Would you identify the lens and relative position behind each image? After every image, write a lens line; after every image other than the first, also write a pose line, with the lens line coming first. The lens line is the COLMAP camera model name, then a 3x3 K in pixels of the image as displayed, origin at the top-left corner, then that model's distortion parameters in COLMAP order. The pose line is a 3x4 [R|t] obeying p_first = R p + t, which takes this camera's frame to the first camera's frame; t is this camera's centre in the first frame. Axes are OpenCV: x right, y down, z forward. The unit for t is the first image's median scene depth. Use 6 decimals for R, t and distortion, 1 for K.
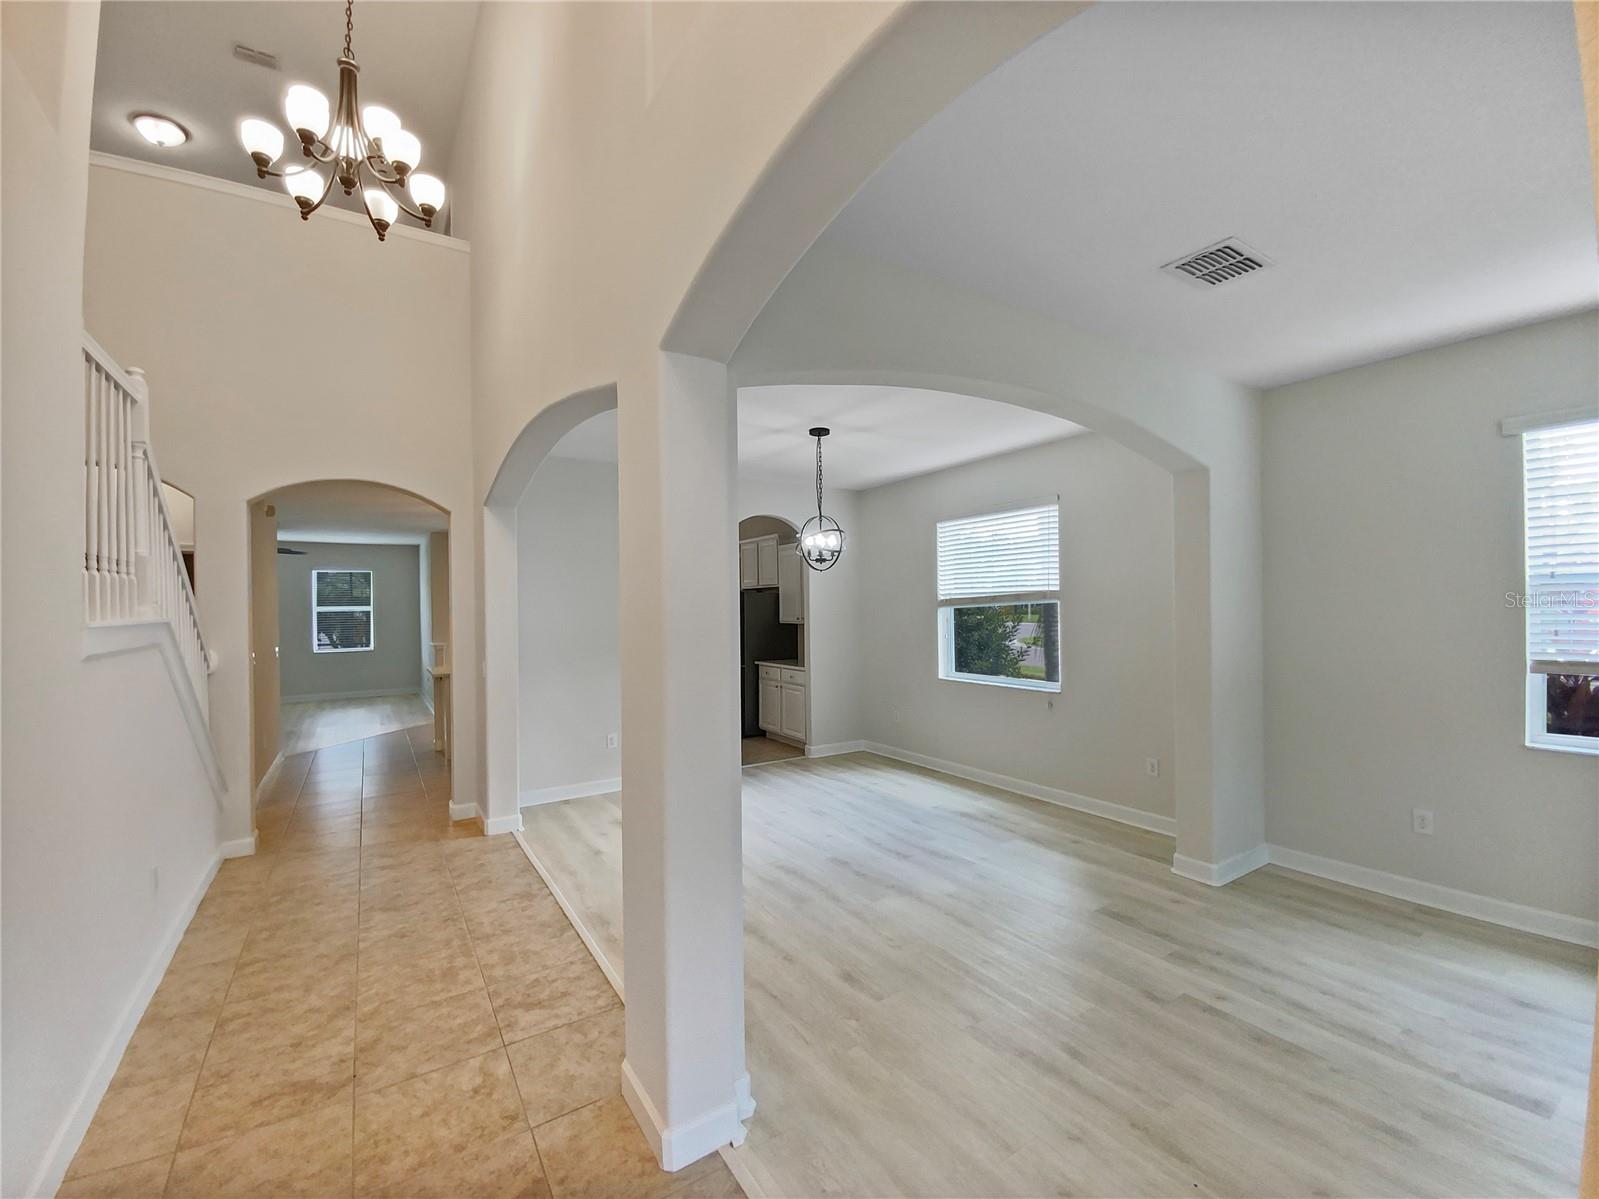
lens RADIAL K [[669.5, 0, 799.5], [0, 669.5, 599.5], [0, 0, 1]] dist [0.030795, -0.014999]
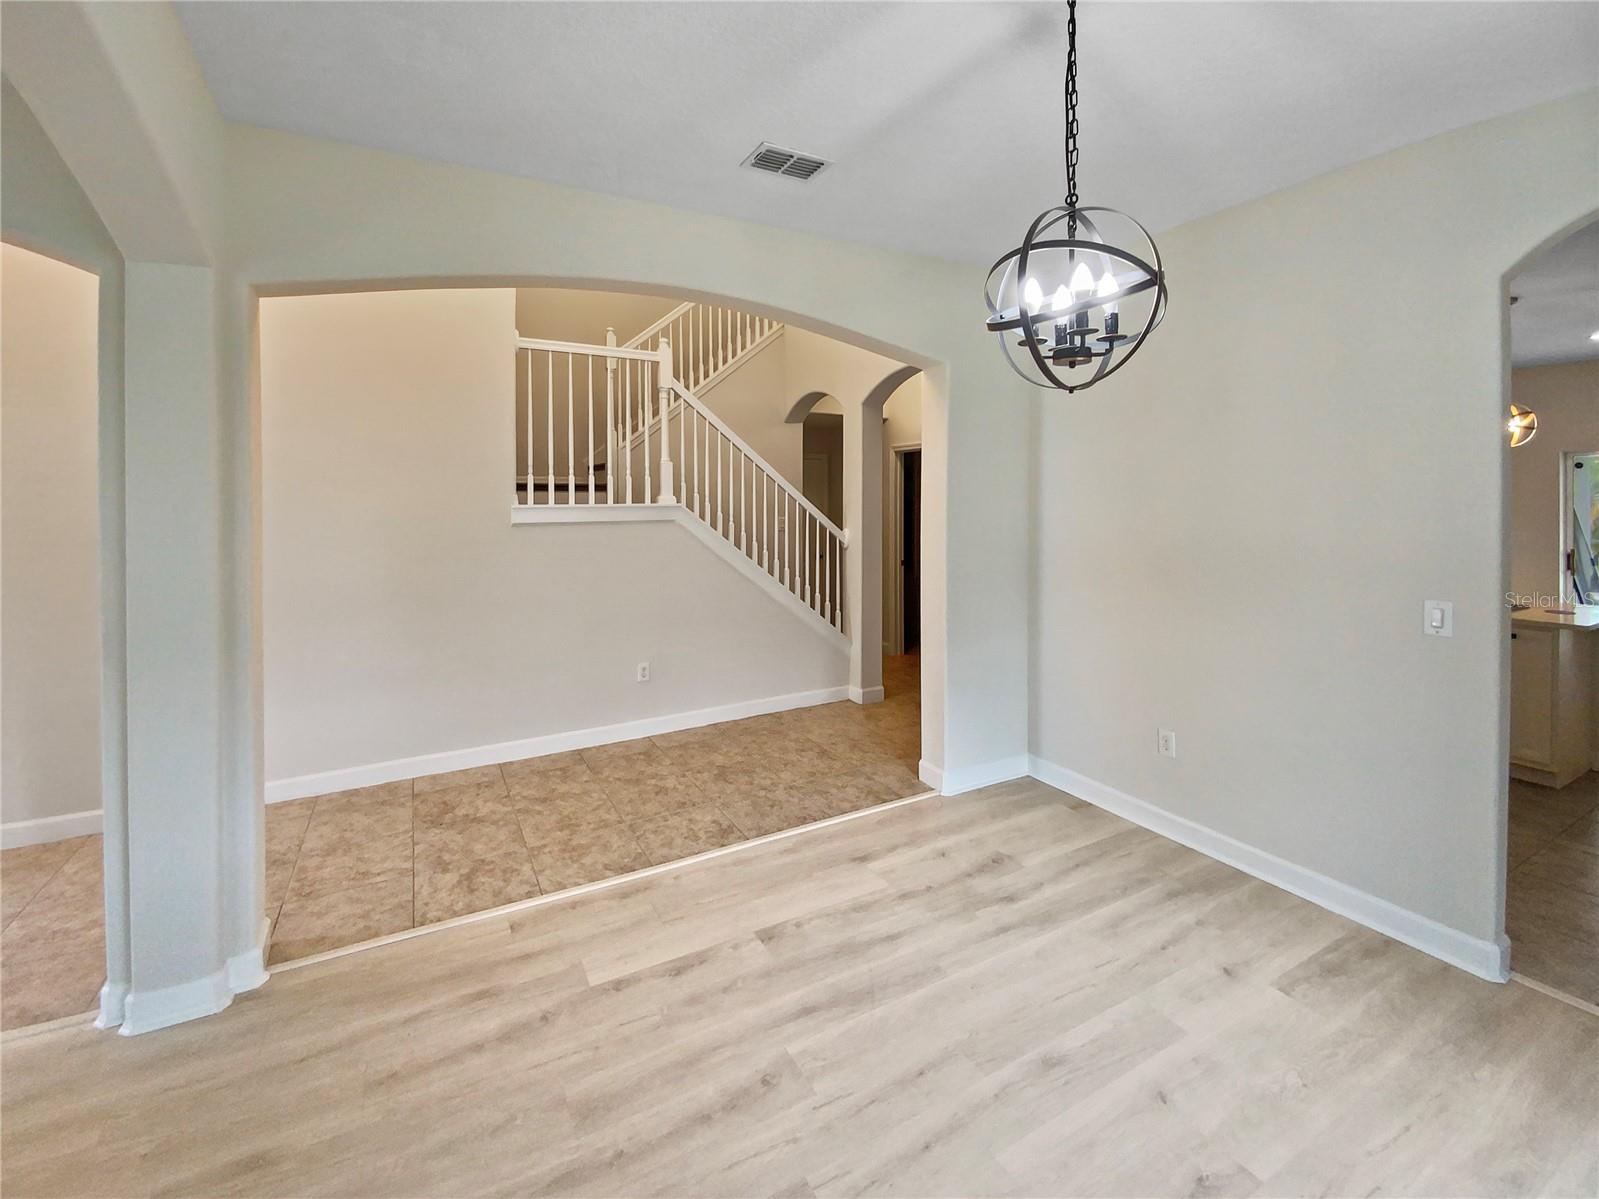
lens RADIAL K [[669.5, 0, 799.5], [0, 669.5, 599.5], [0, 0, 1]] dist [0.030795, -0.014999]
pose [[-0.074467, 0.165592, -0.983379, 0.489687], [0.024147, 0.986127, 0.164227, -0.011919], [0.996931, -0.011516, -0.077432, 1.385598]]
